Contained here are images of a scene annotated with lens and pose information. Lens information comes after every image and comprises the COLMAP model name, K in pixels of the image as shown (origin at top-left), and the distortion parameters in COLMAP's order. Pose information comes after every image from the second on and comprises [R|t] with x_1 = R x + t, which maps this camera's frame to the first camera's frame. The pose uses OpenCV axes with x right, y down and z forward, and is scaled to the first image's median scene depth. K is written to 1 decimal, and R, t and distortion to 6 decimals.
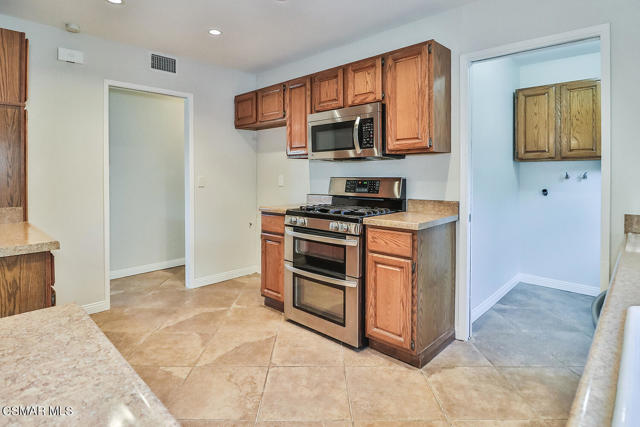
lens RADIAL K [[344.9, 0, 318.6], [0, 344.9, 175.6], [0, 0, 1]] dist [-0.000803, -0.001304]
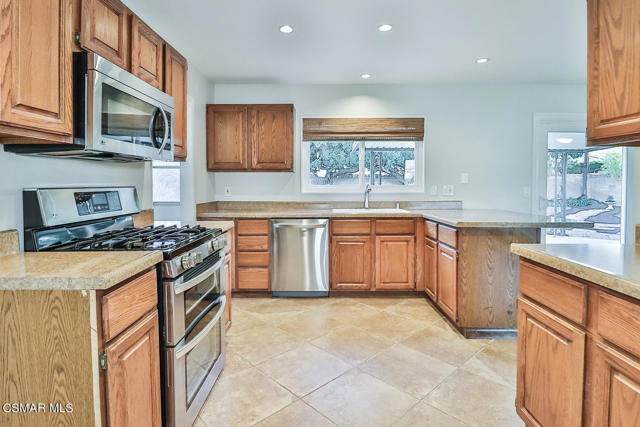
lens RADIAL K [[339.0, 0, 318.2], [0, 339.0, 184.5], [0, 0, 1]] dist [-0.002674, -0.001719]
pose [[-0.681436, 0.002696, 0.731873, -0.649597], [0.009305, 0.999944, 0.004980, 0.000030], [-0.731819, 0.010204, -0.681423, 1.240032]]
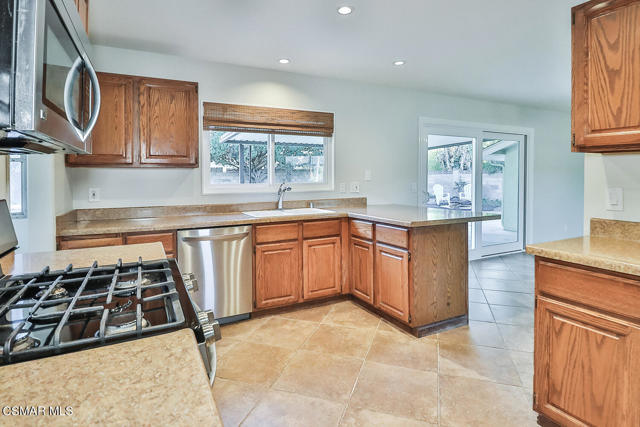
lens RADIAL K [[344.9, 0, 318.6], [0, 344.9, 175.6], [0, 0, 1]] dist [-0.000803, -0.001304]
pose [[-0.942570, 0.011289, 0.333818, -0.297591], [0.013369, 0.999903, 0.003934, -0.021894], [-0.333741, 0.008171, -0.942630, 1.294599]]
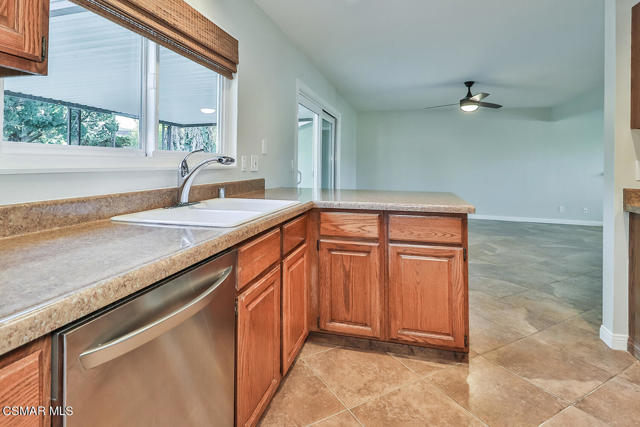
lens RADIAL K [[342.0, 0, 316.7], [0, 342.0, 158.3], [0, 0, 1]] dist [0.005038, -0.000742]
pose [[-0.874174, -0.016181, -0.485343, 0.399041], [-0.016998, 0.999852, -0.002717, 0.024110], [0.485315, 0.005875, -0.874320, 0.754309]]
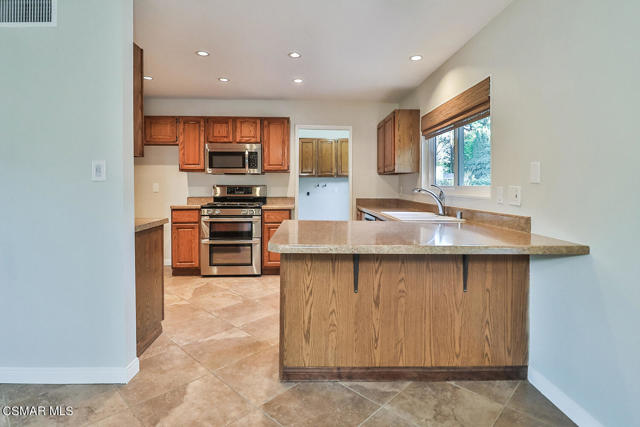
lens RADIAL K [[339.0, 0, 318.2], [0, 339.0, 184.5], [0, 0, 1]] dist [-0.002674, -0.001719]
pose [[0.699714, 0.005189, 0.714405, -0.852680], [0.000179, 0.999972, -0.007439, 0.016821], [-0.714423, 0.005333, 0.699693, -0.455666]]
